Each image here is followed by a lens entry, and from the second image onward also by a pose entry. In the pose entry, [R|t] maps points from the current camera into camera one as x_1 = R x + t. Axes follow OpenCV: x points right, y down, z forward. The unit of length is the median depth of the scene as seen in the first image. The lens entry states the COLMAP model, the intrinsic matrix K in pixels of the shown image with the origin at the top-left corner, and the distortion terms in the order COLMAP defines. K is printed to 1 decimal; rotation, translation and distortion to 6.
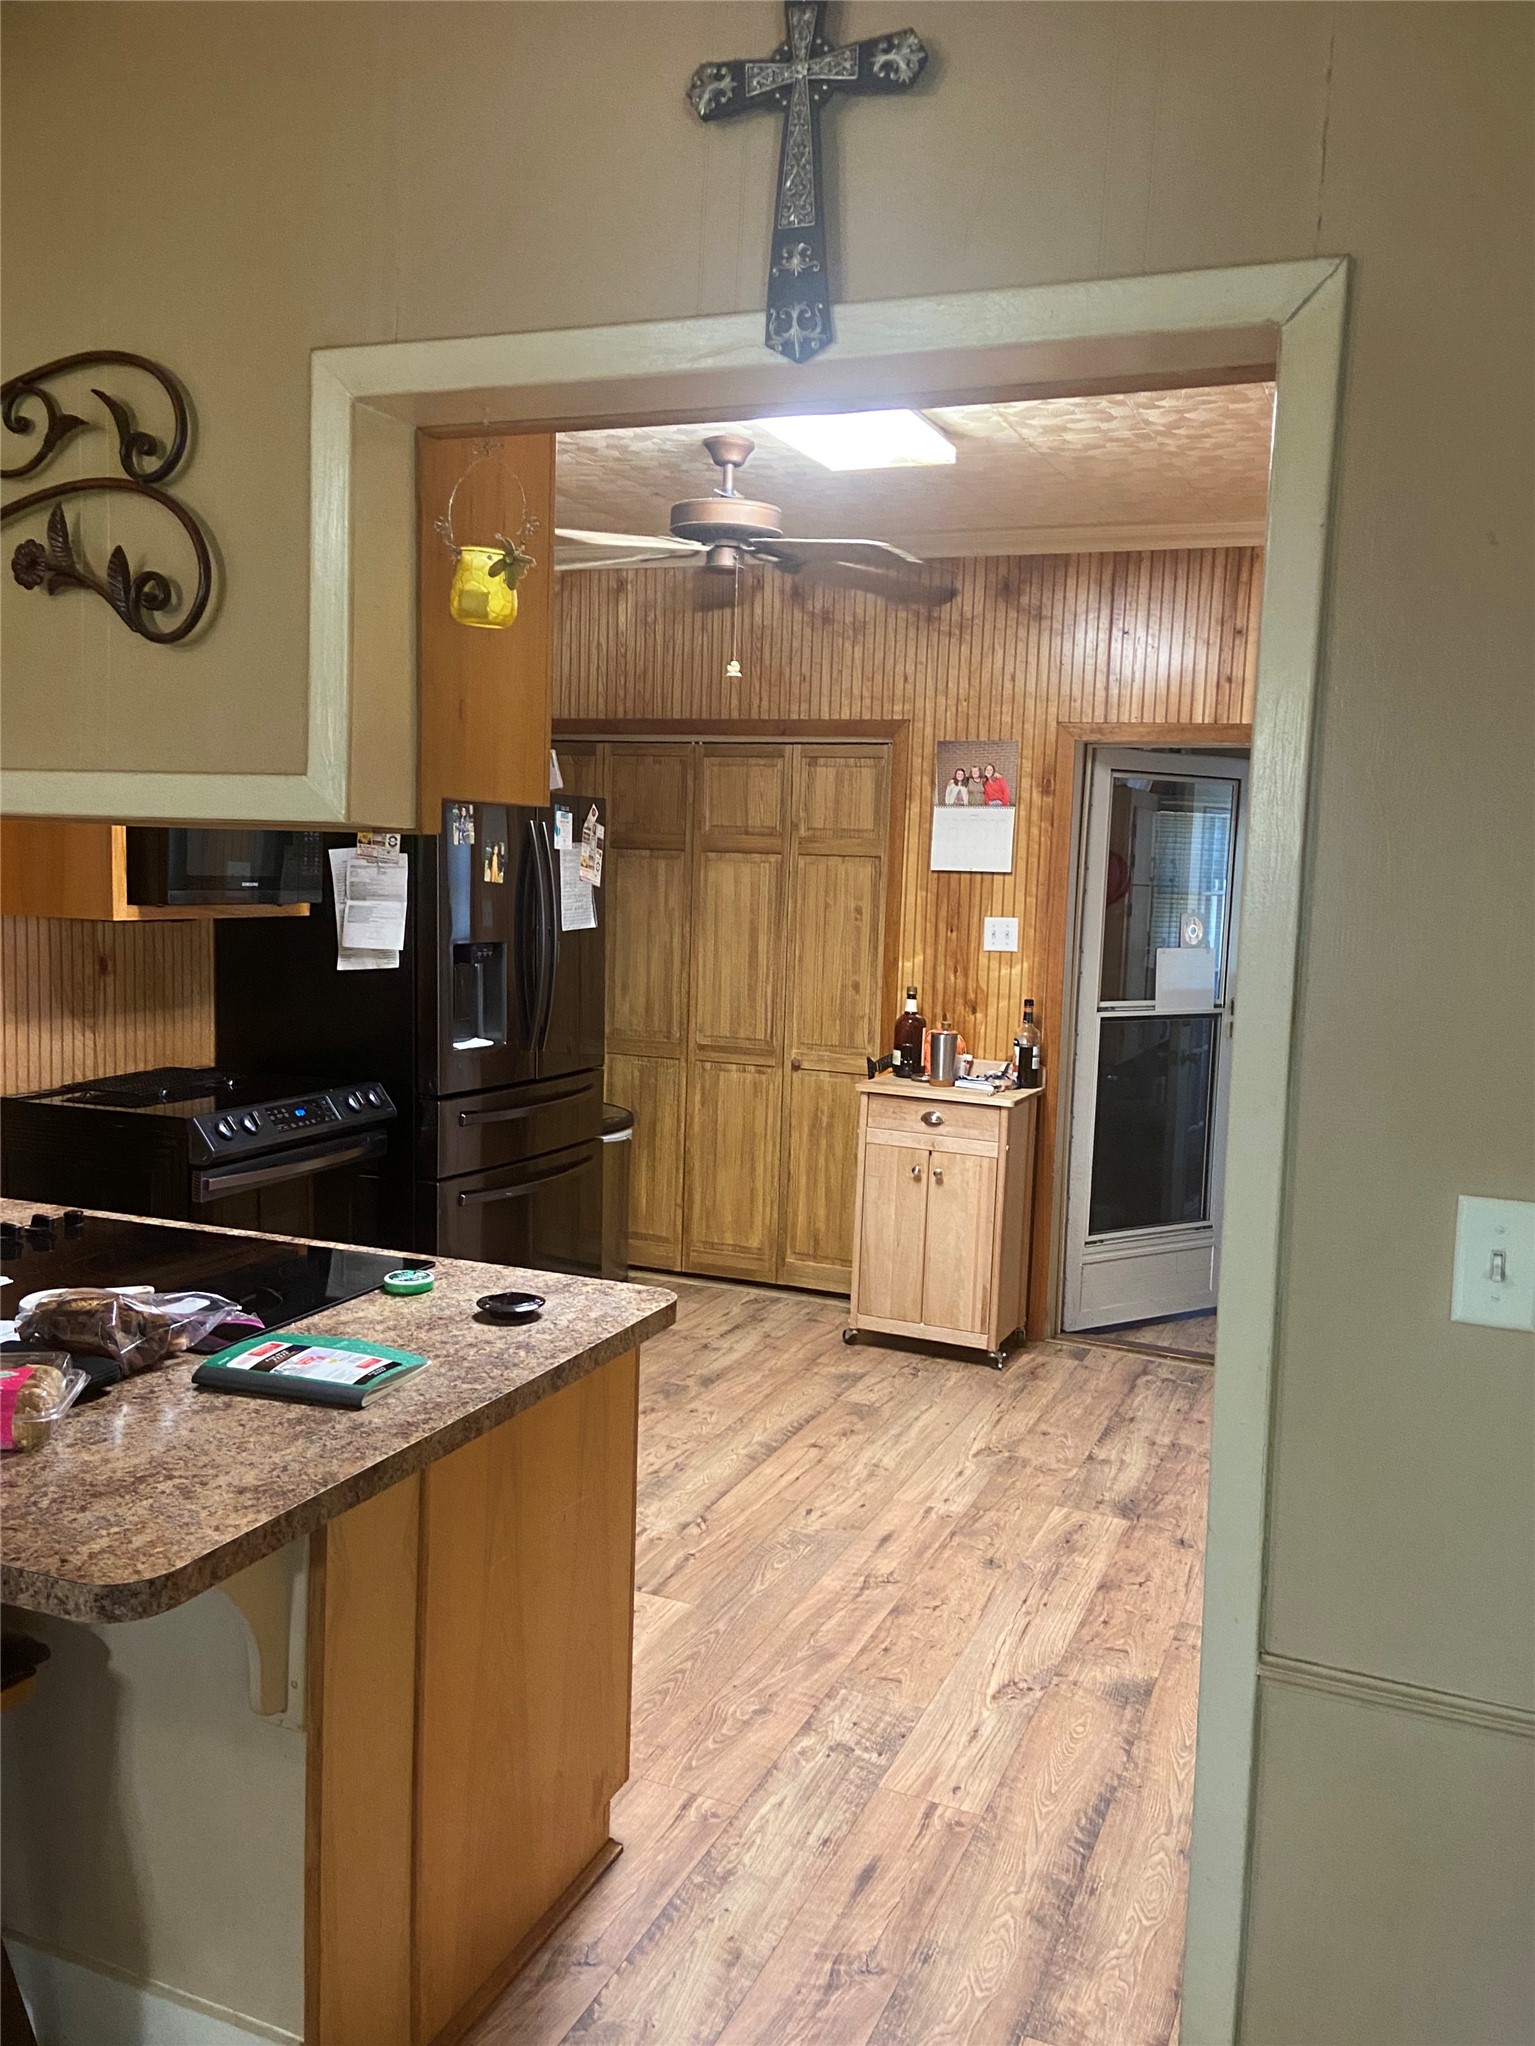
lens RADIAL K [[1568.7, 0, 769.3], [0, 1568.7, 979.9], [0, 0, 1]] dist [0.070834, -0.066545]
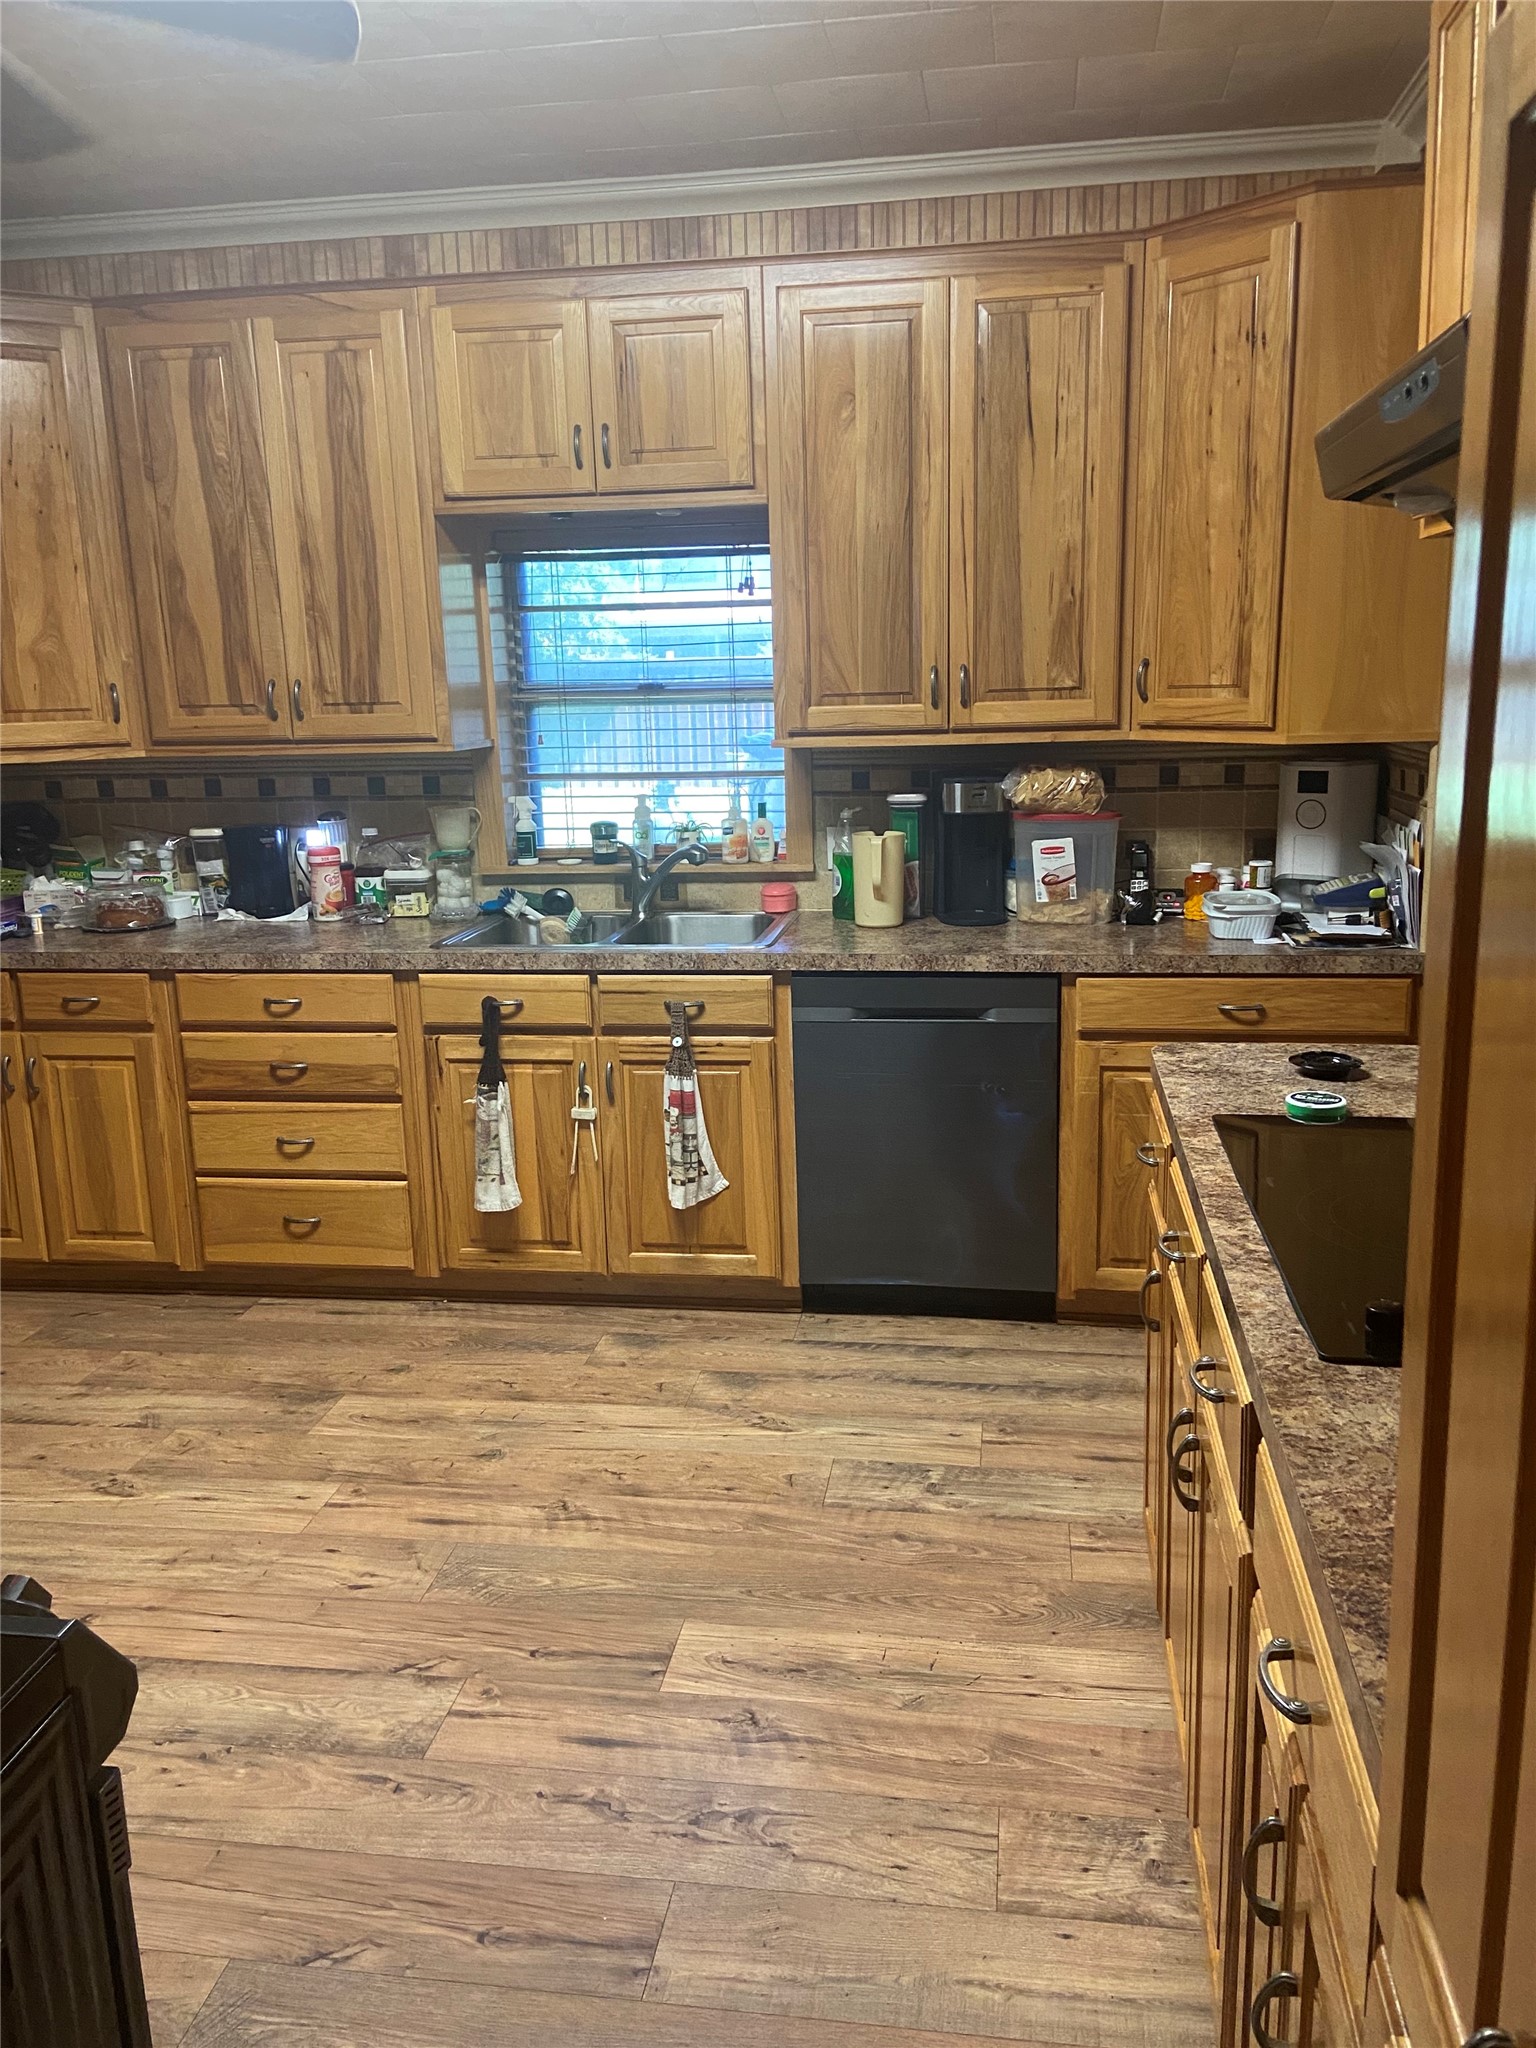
lens RADIAL K [[1570.3, 0, 769.8], [0, 1570.3, 980.8], [0, 0, 1]] dist [0.070834, -0.066545]
pose [[-0.199512, -0.226038, 0.953468, -0.653953], [0.103387, 0.962744, 0.249871, -0.079841], [-0.974426, 0.148429, -0.168710, 0.957413]]
